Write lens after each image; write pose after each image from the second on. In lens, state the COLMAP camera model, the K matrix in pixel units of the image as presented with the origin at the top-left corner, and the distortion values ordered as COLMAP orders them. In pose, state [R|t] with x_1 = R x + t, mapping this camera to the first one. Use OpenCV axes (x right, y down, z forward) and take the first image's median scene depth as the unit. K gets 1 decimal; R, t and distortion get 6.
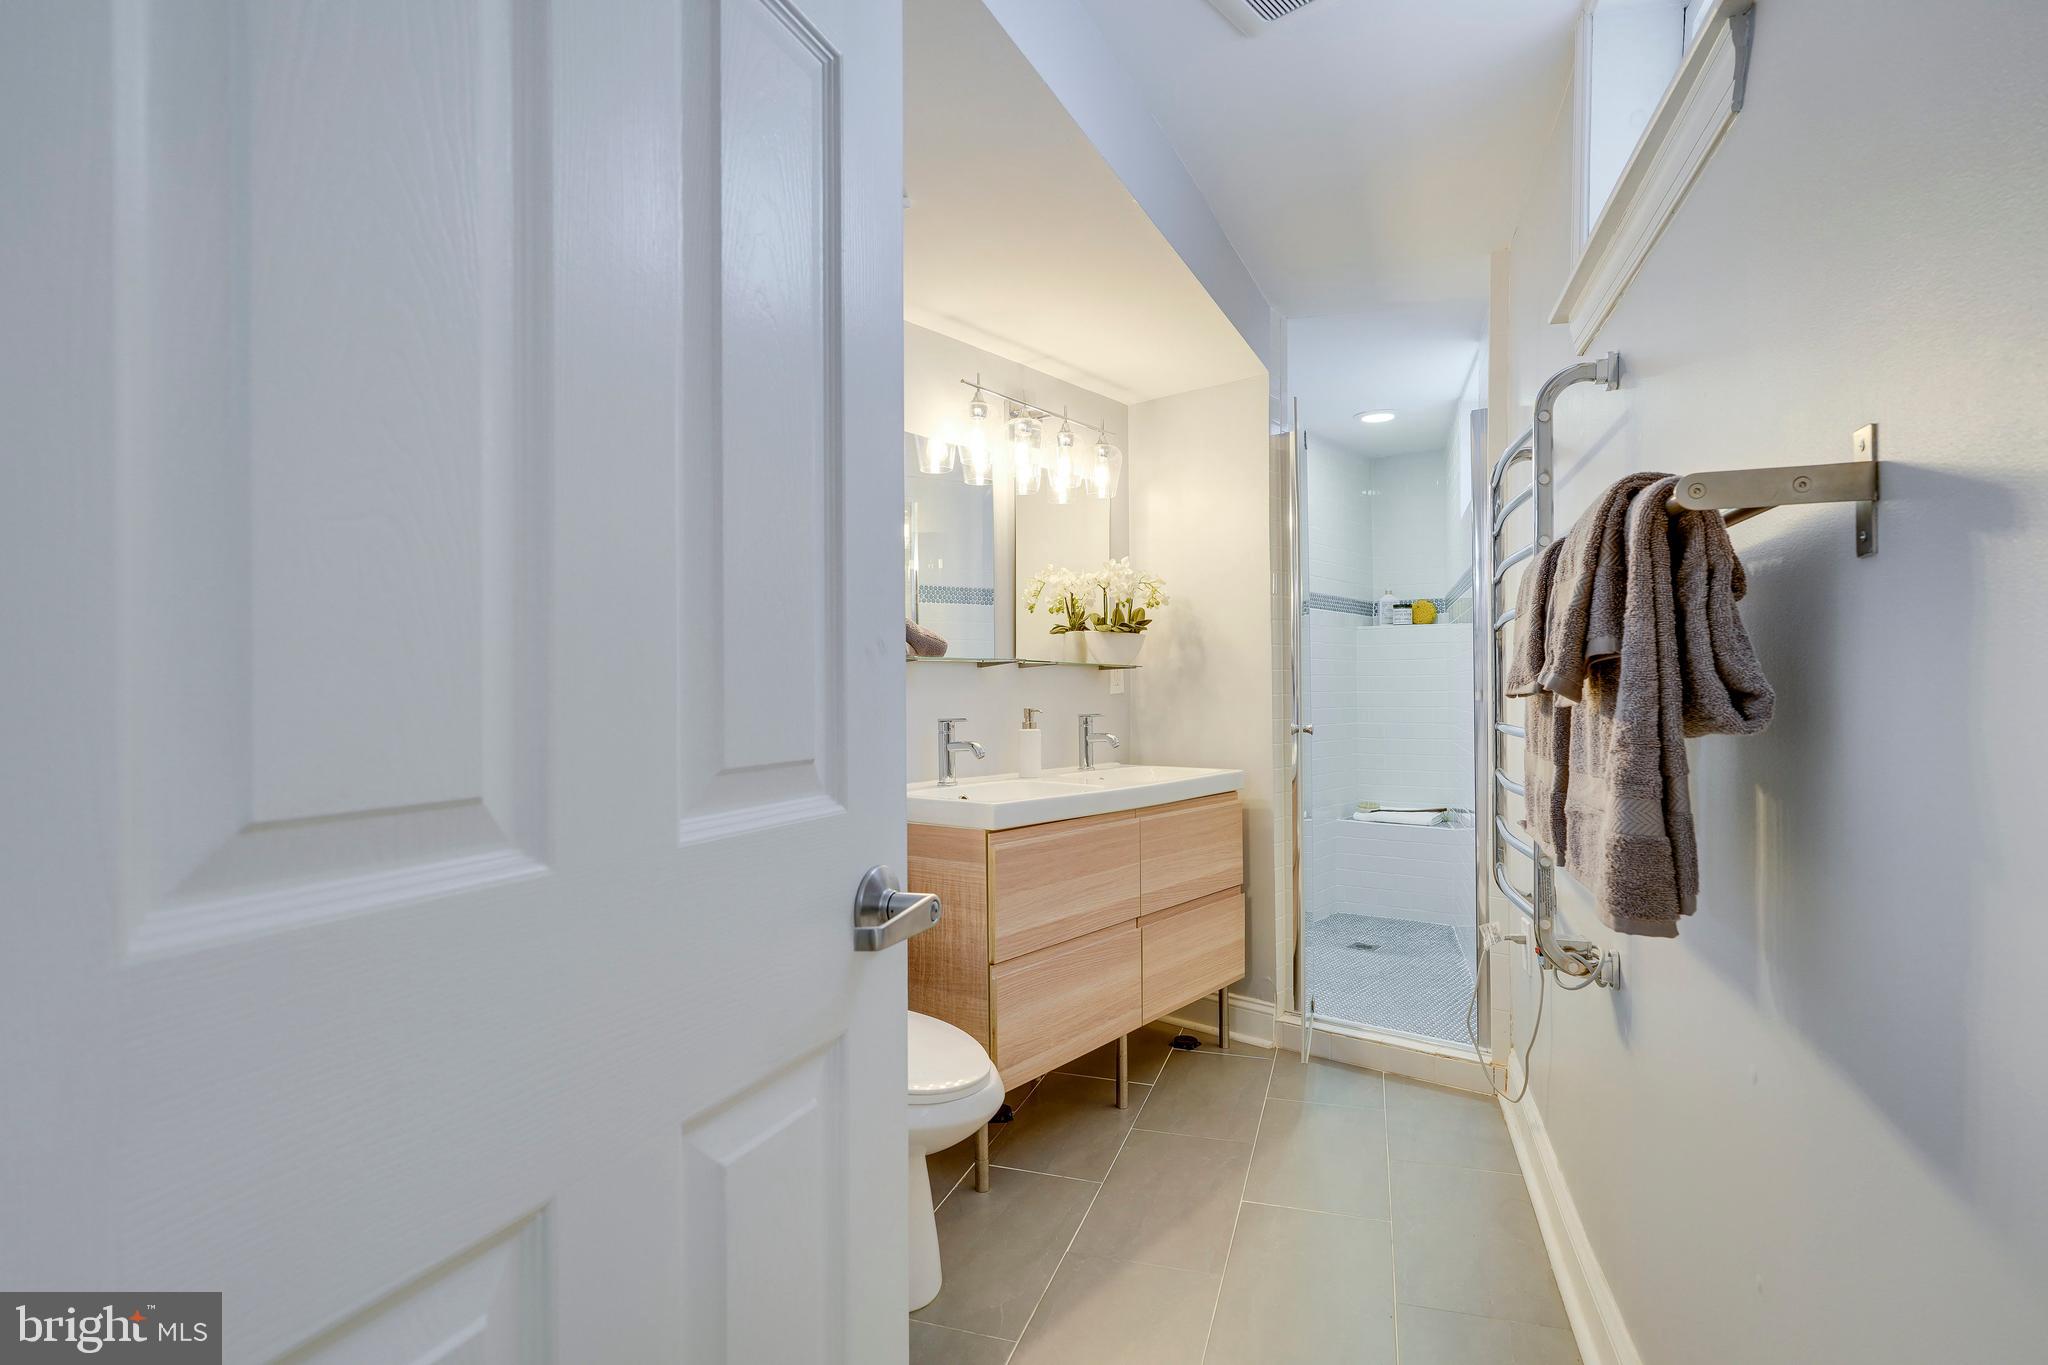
lens RADIAL K [[1022.1, 0, 1024.6], [0, 1022.1, 693.0], [0, 0, 1]] dist [0.001416, 0.000042]
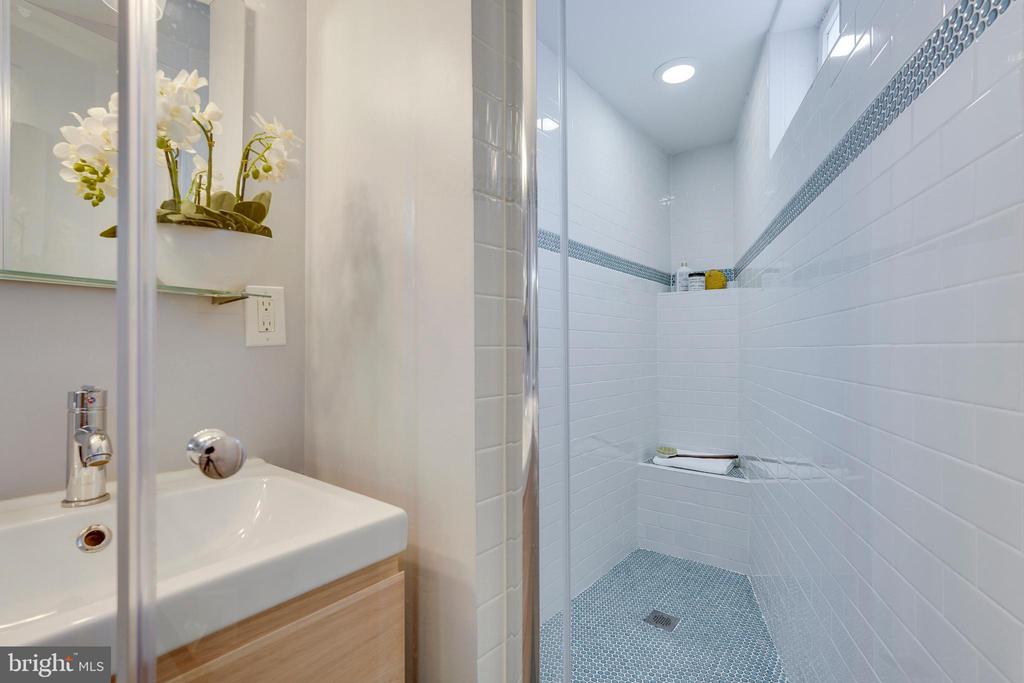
lens RADIAL K [[457.6, 0, 511.9], [0, 457.6, 341.7], [0, 0, 1]] dist [-0.012781, 0.005899]
pose [[0.999949, 0.010003, 0.001209, 0.261166], [-0.009985, 0.999853, -0.013926, 0.000924], [-0.001348, 0.013913, 0.999902, 0.790125]]
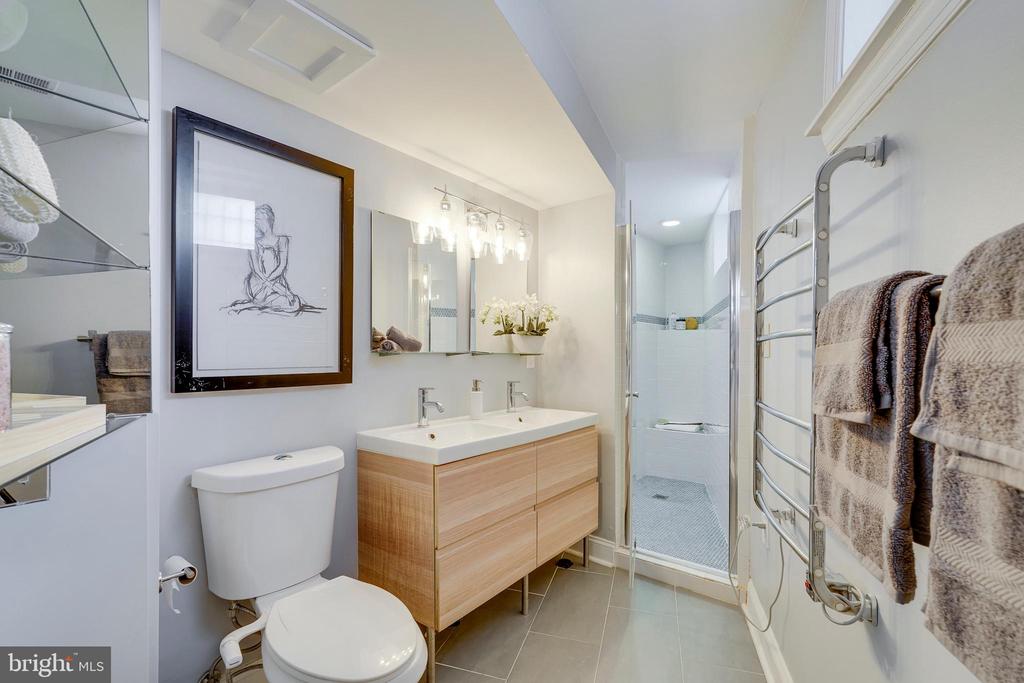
lens RADIAL K [[446.6, 0, 512.1], [0, 446.6, 359.8], [0, 0, 1]] dist [-0.005125, -0.000064]
pose [[0.999906, 0.008953, 0.010414, 0.053143], [-0.009084, 0.999879, 0.012660, -0.026591], [-0.010299, -0.012753, 0.999866, 0.219645]]
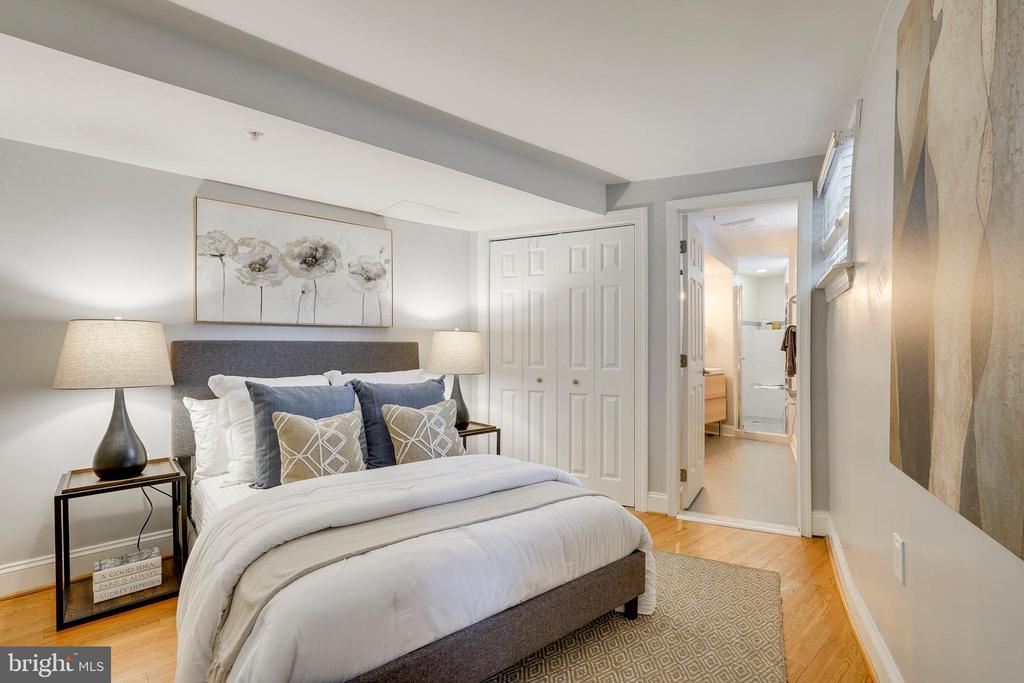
lens RADIAL K [[457.6, 0, 514.6], [0, 457.6, 349.8], [0, 0, 1]] dist [-0.012781, 0.005899]
pose [[0.986480, 0.008126, -0.163681, -0.322889], [-0.007896, 0.999967, 0.002056, 0.002857], [0.163692, -0.000736, 0.986511, -0.943190]]
